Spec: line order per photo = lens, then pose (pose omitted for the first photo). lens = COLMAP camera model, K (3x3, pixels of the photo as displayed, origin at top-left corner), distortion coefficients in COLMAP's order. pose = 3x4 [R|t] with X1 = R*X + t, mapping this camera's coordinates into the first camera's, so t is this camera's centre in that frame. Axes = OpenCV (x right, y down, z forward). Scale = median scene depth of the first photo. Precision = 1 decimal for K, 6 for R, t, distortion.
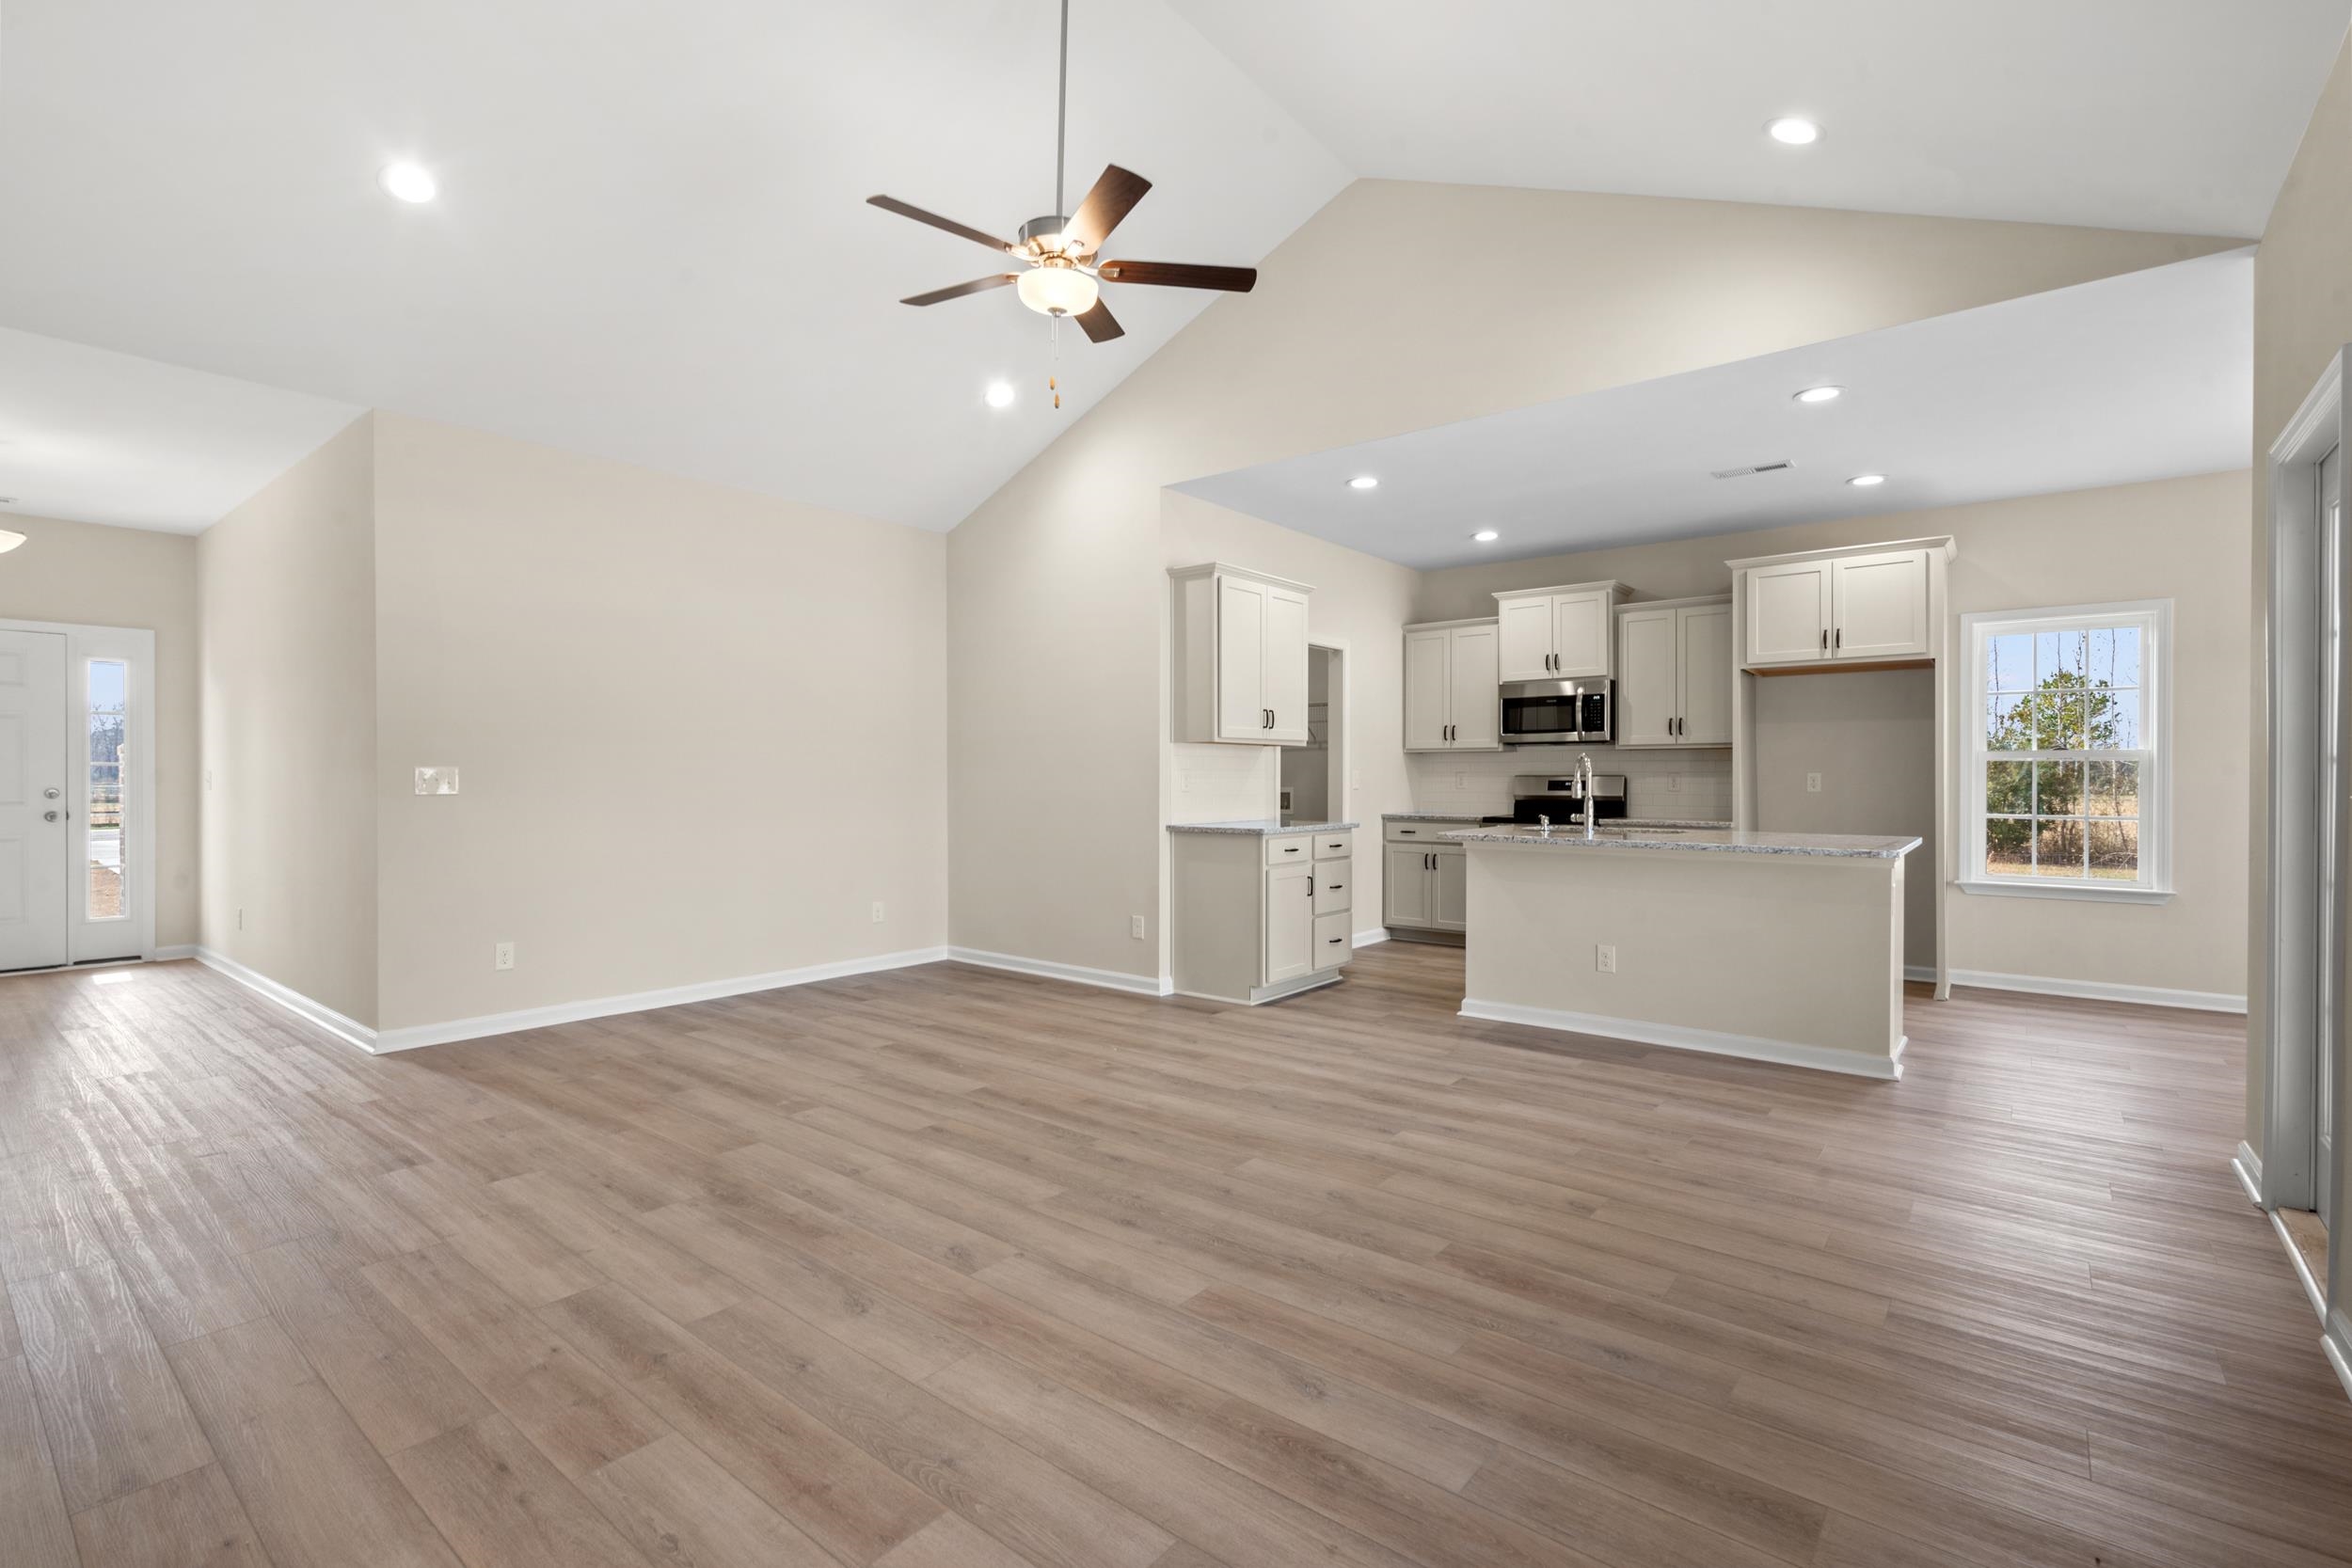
lens RADIAL K [[1068.4, 0, 1175.8], [0, 1068.4, 777.6], [0, 0, 1]] dist [-0.005884, -0.000446]
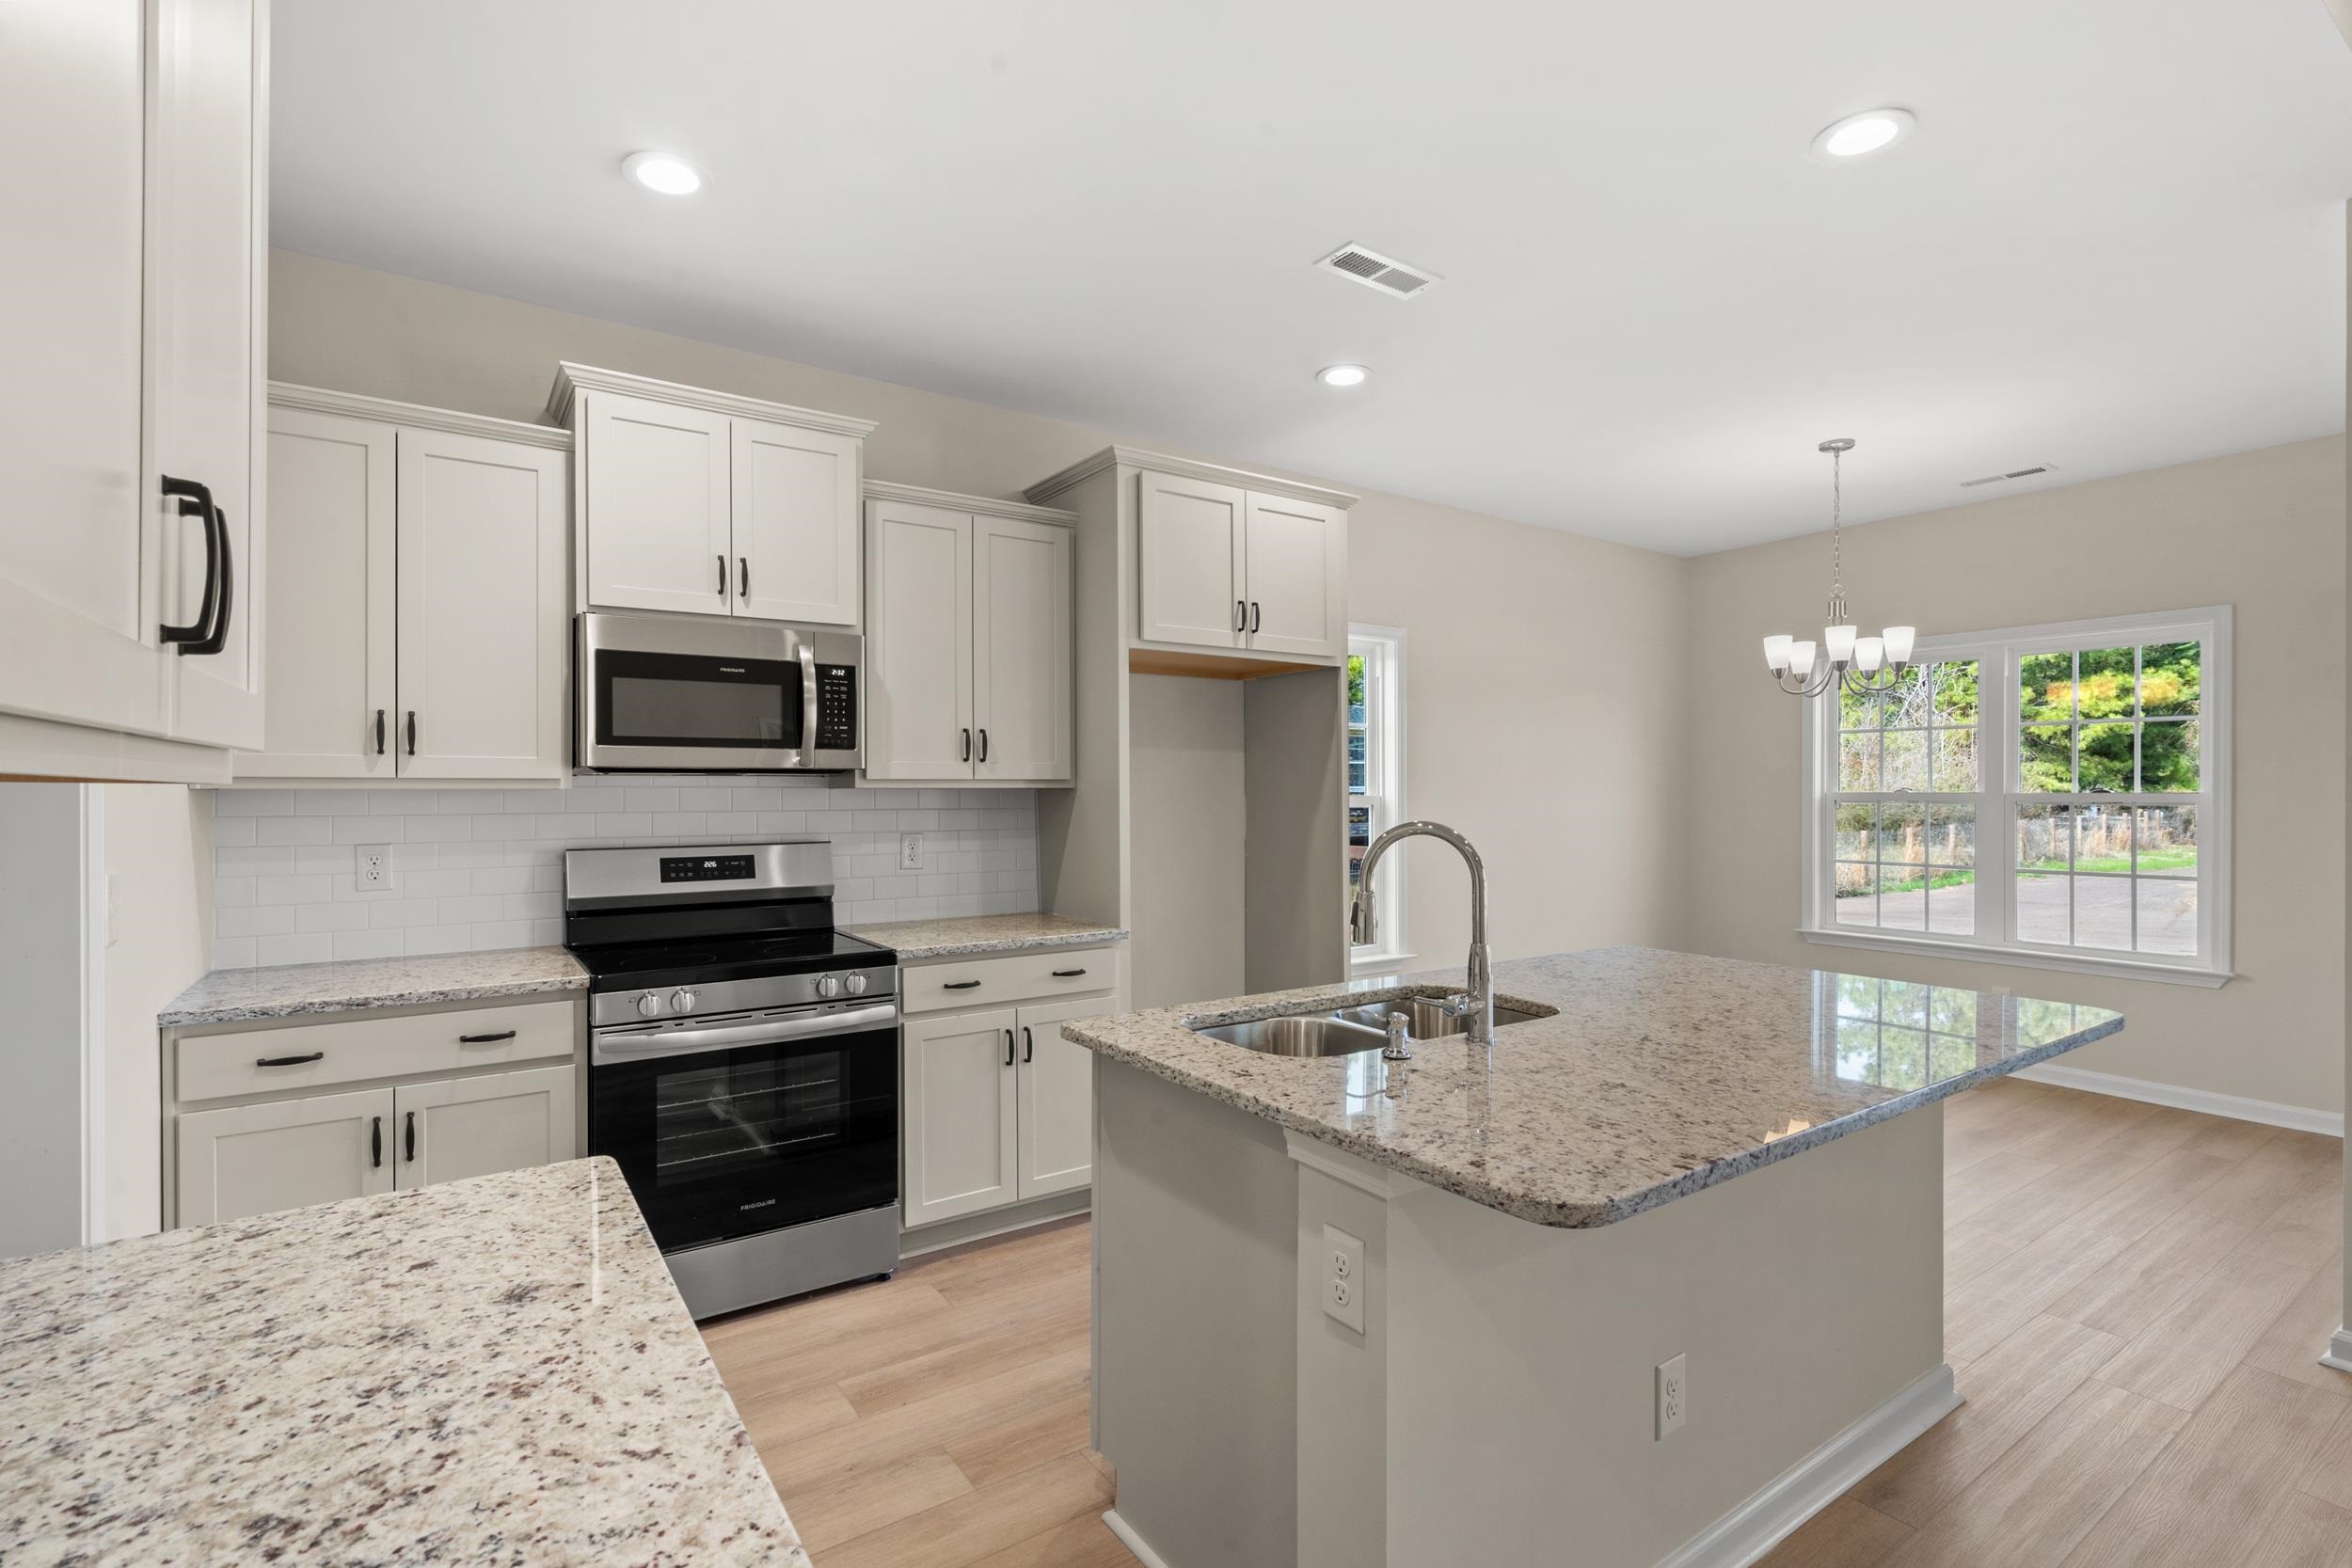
lens RADIAL K [[1068.4, 0, 1166.7], [0, 1068.4, 790.7], [0, 0, 1]] dist [-0.005884, -0.000446]
pose [[0.298195, -0.000763, 0.954505, 0.008079], [0.001897, 0.999998, 0.000207, -0.025599], [-0.954503, 0.001749, 0.298196, 0.736042]]
